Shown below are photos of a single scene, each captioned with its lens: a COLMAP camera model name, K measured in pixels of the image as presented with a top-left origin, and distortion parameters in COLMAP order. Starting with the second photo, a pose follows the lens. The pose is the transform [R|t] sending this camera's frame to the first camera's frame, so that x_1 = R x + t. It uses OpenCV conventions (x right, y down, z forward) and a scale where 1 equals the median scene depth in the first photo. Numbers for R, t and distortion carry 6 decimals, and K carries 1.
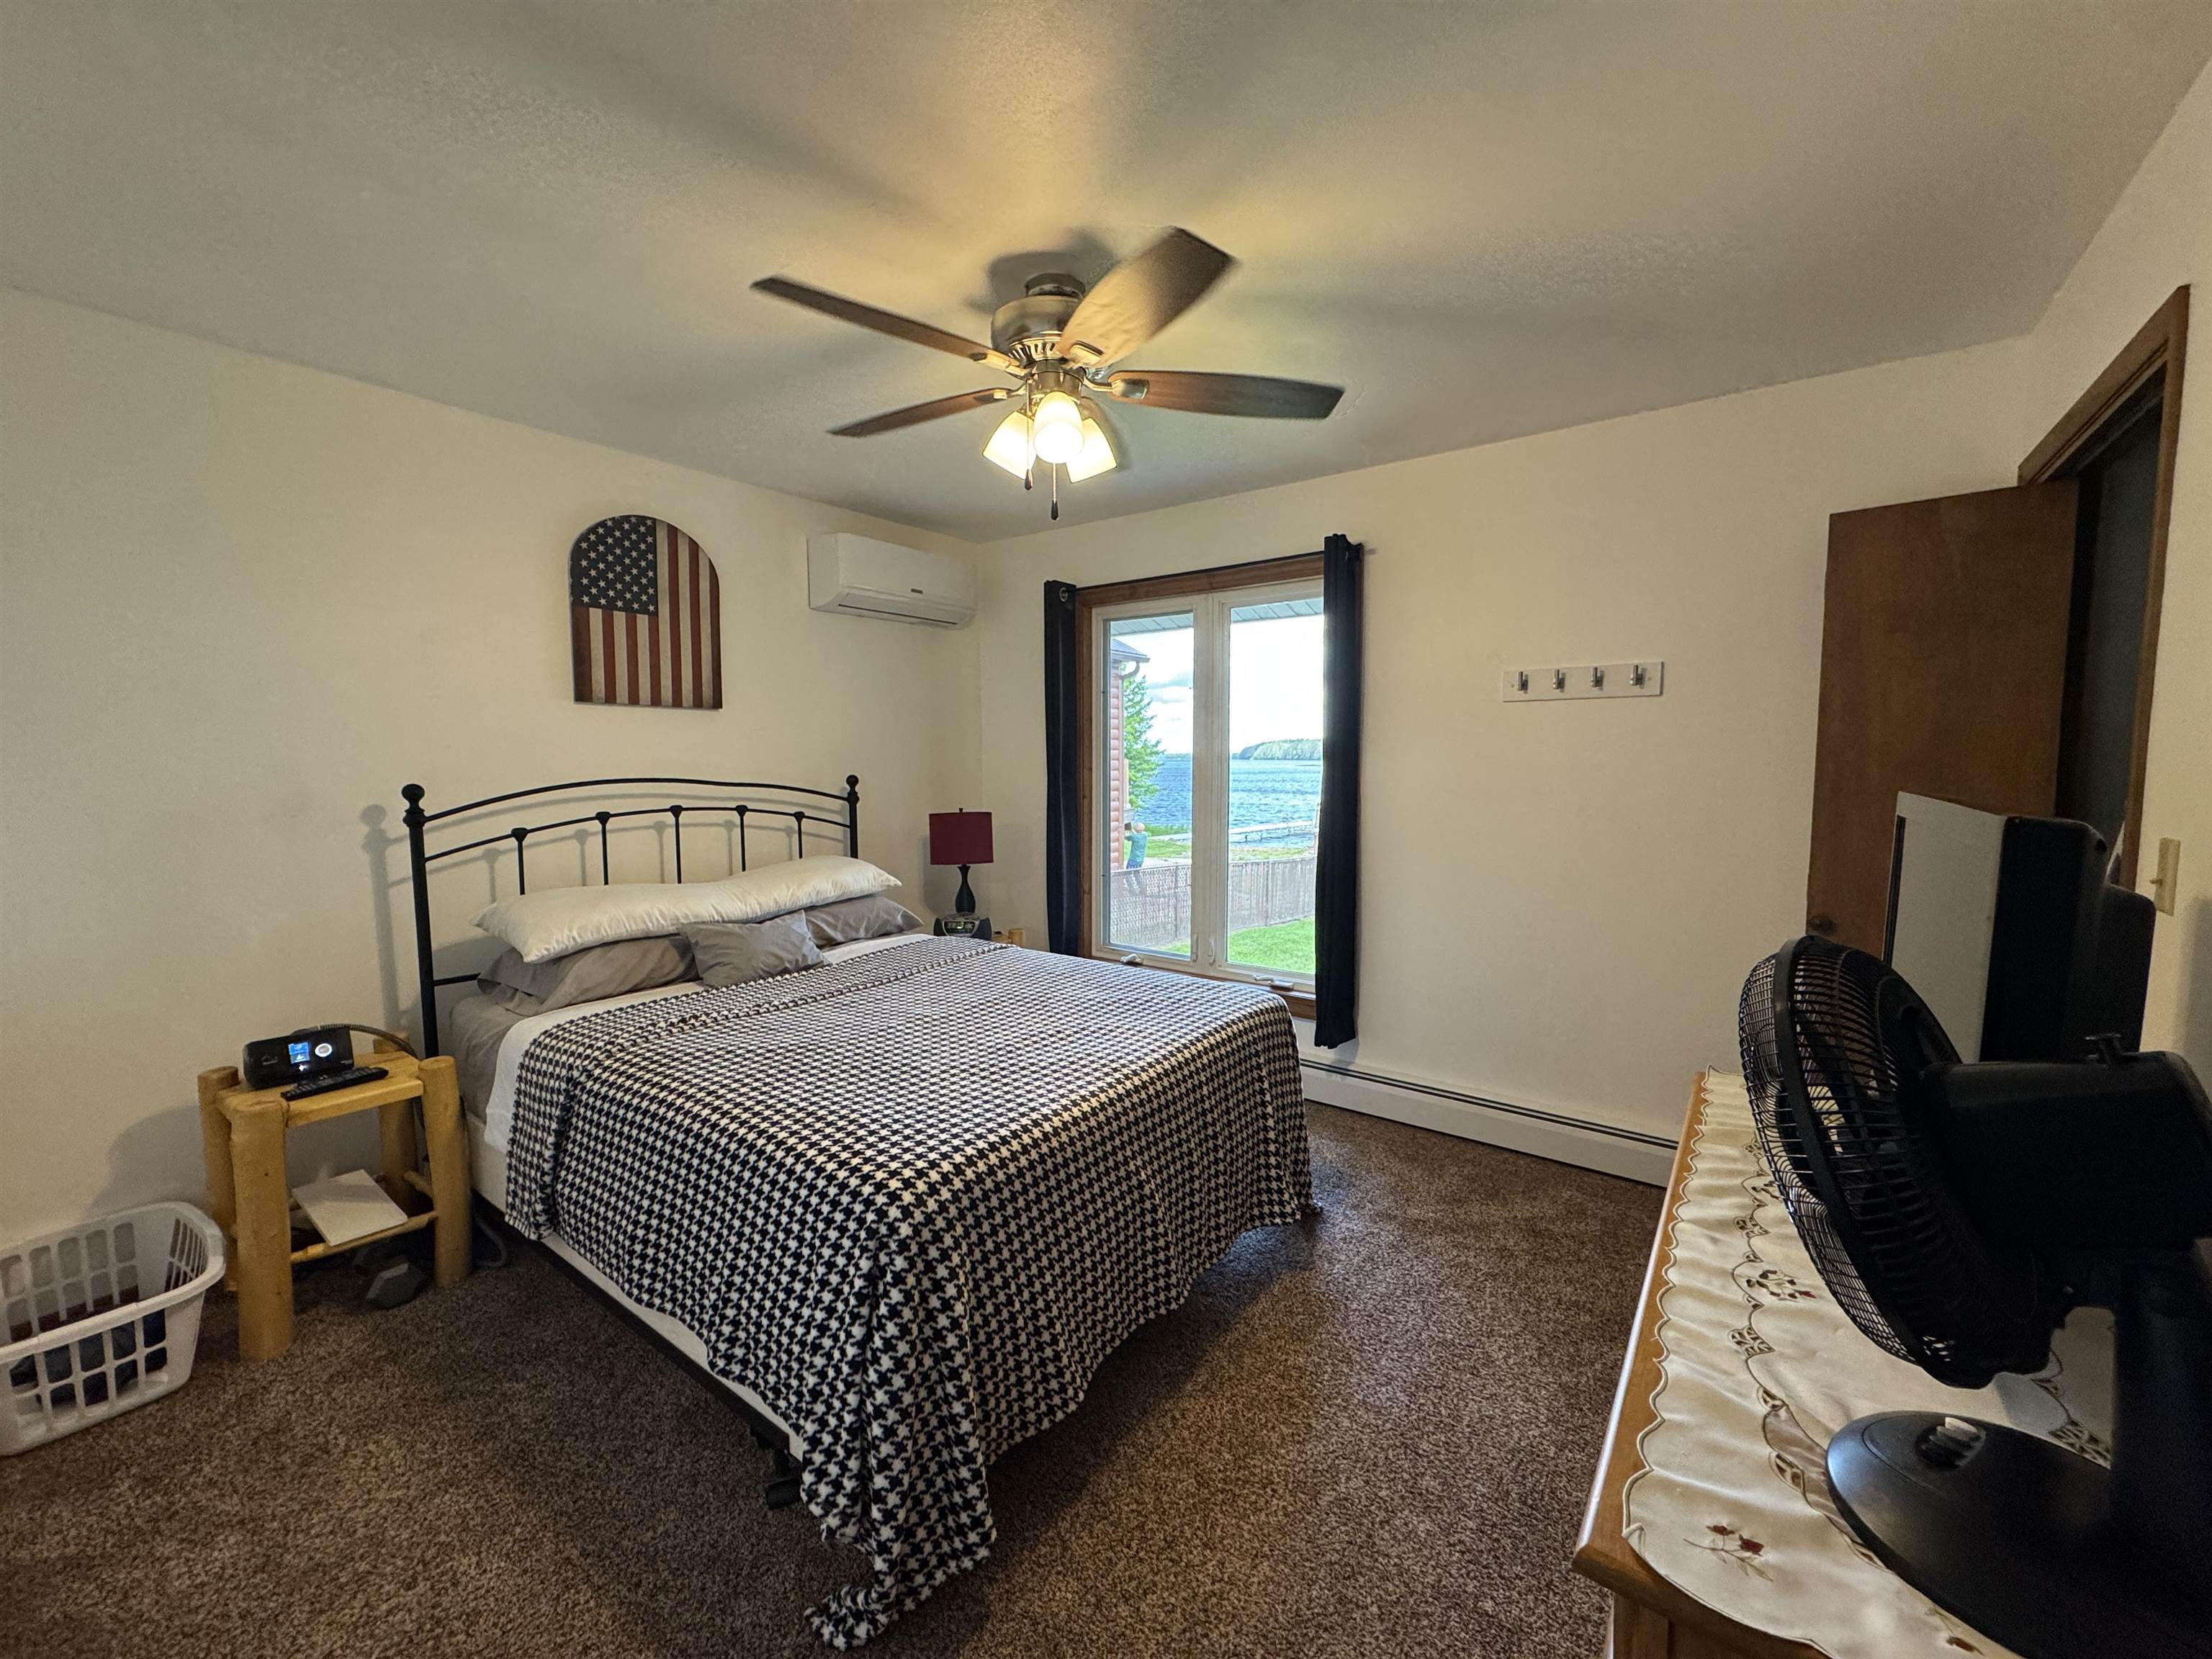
lens RADIAL K [[883.0, 0, 1108.3], [0, 883.0, 826.7], [0, 0, 1]] dist [-0.003210, 0.000354]
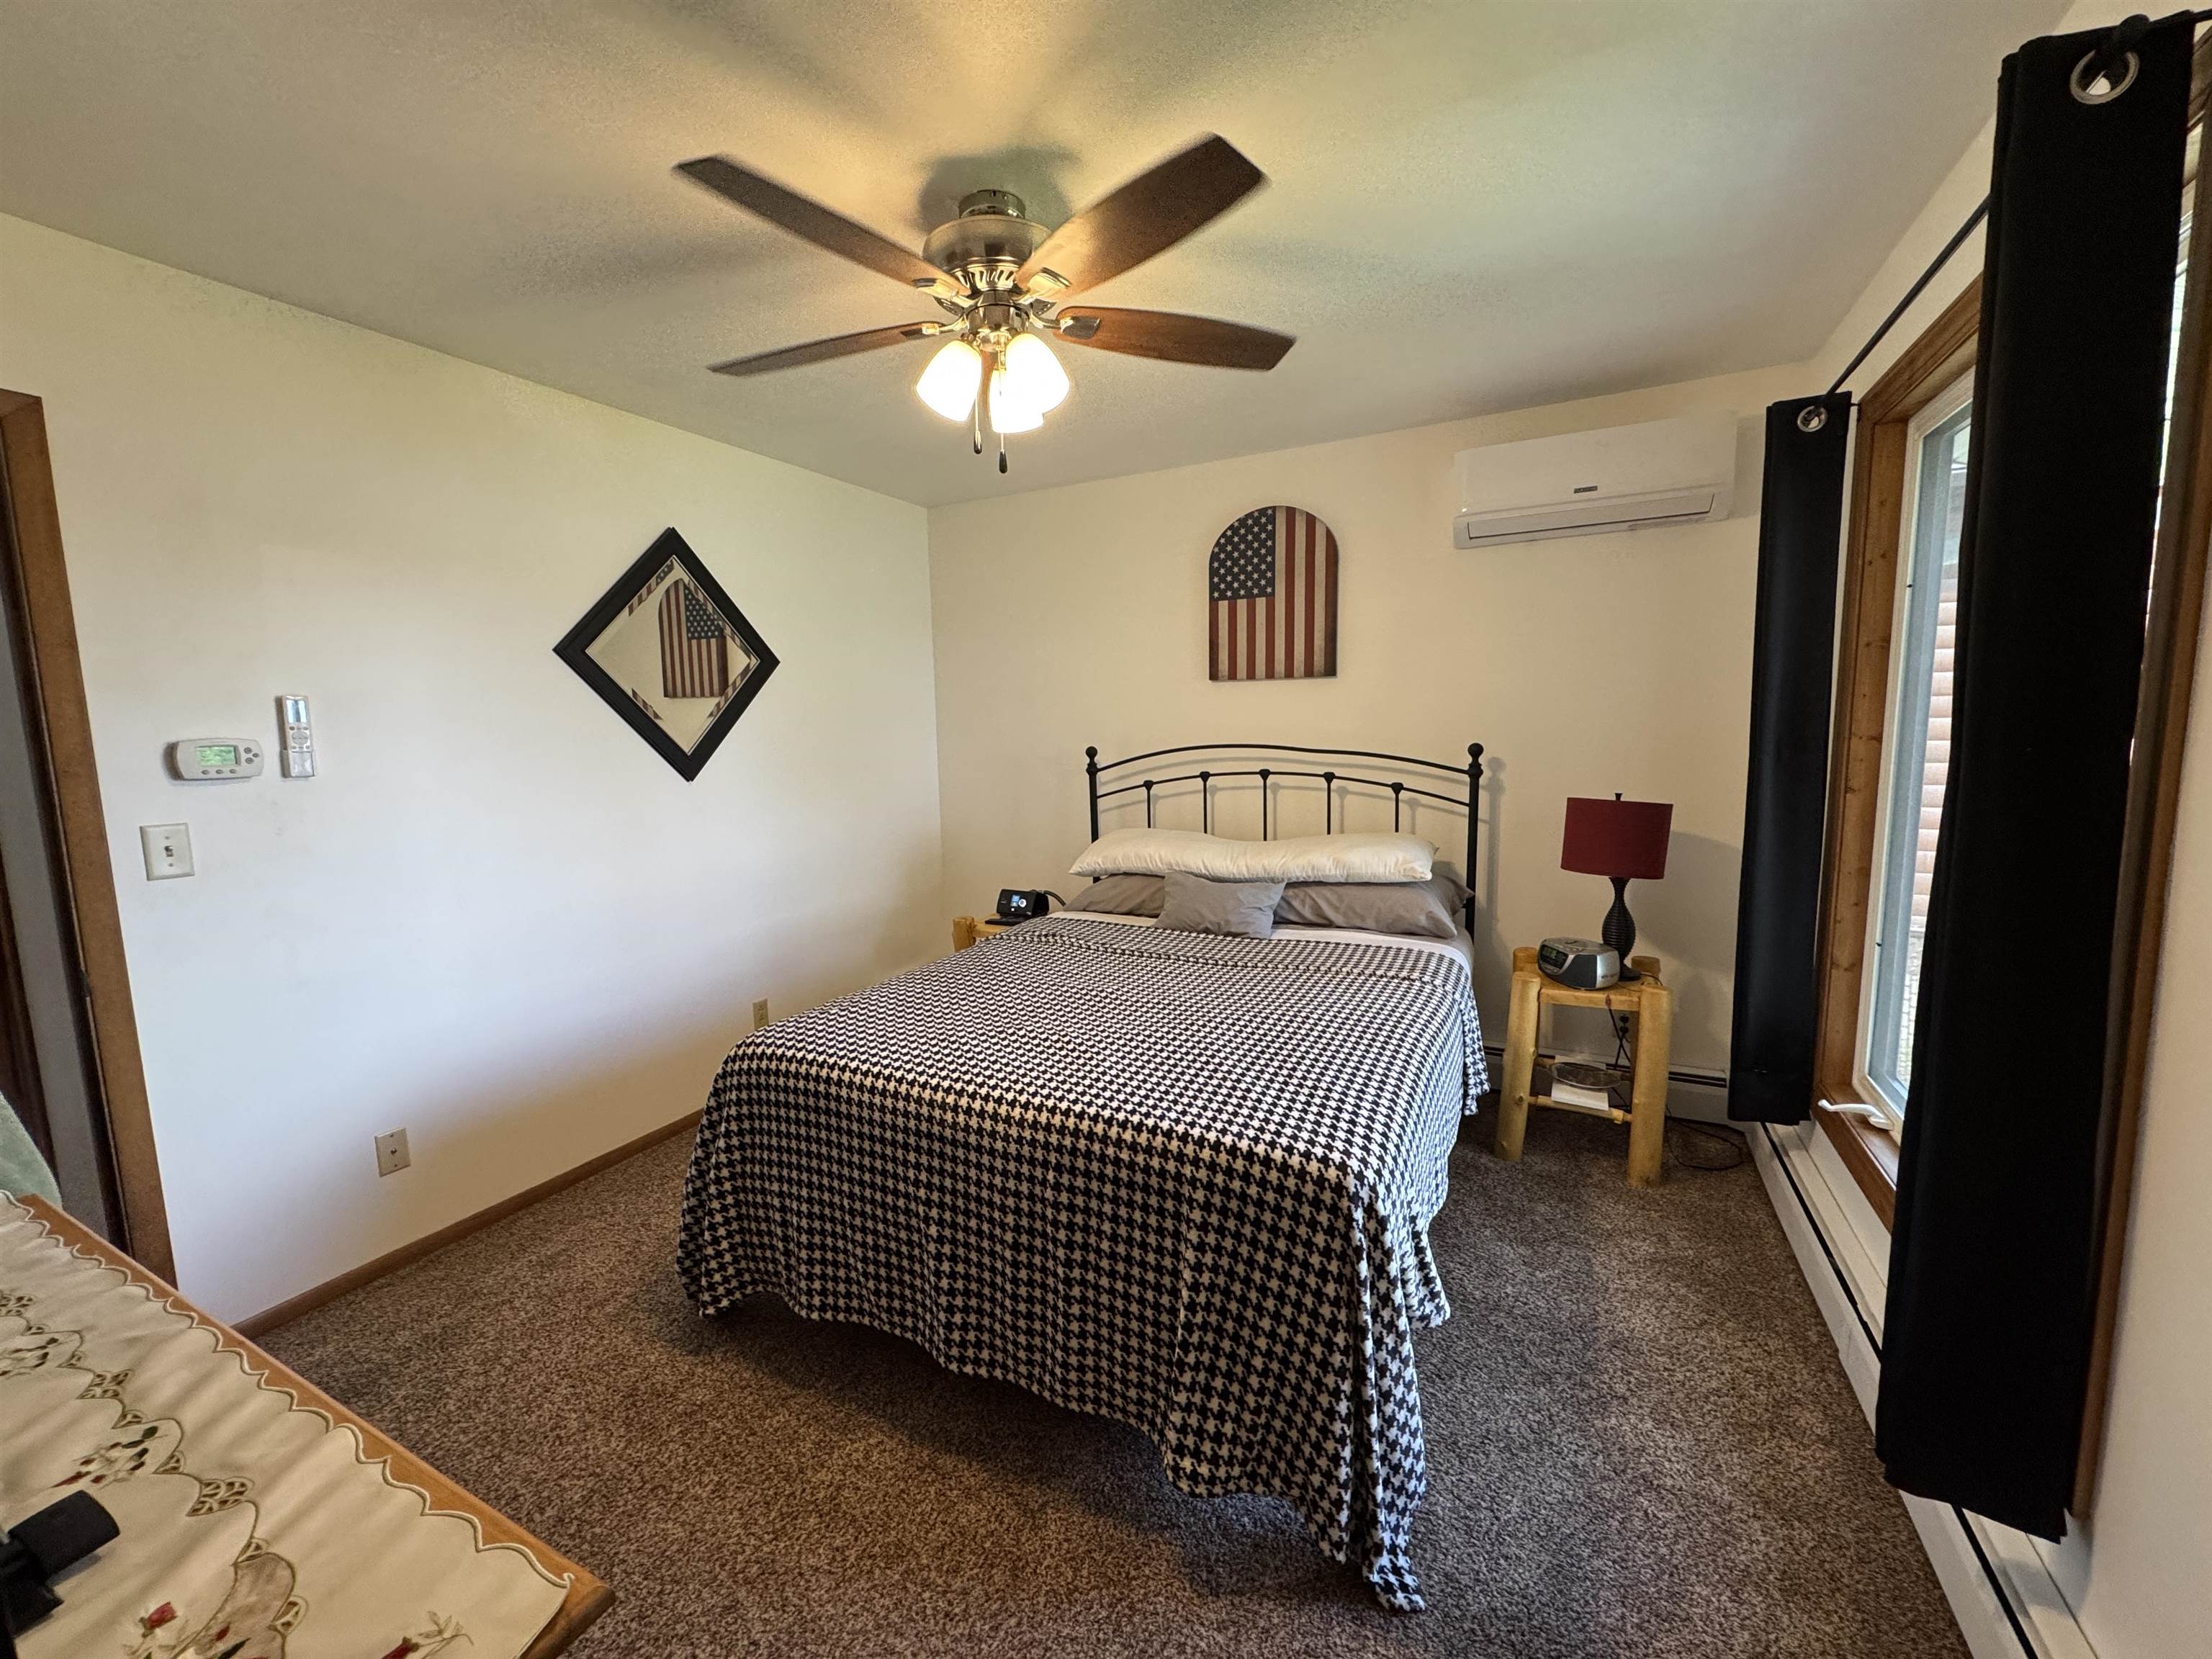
lens RADIAL K [[883.0, 0, 1108.5], [0, 883.0, 832.5], [0, 0, 1]] dist [-0.003210, 0.000354]
pose [[0.159016, 0.122981, -0.979586, 0.575364], [-0.053689, 0.991820, 0.115802, -0.063534], [0.985815, 0.034179, 0.164318, 0.632551]]
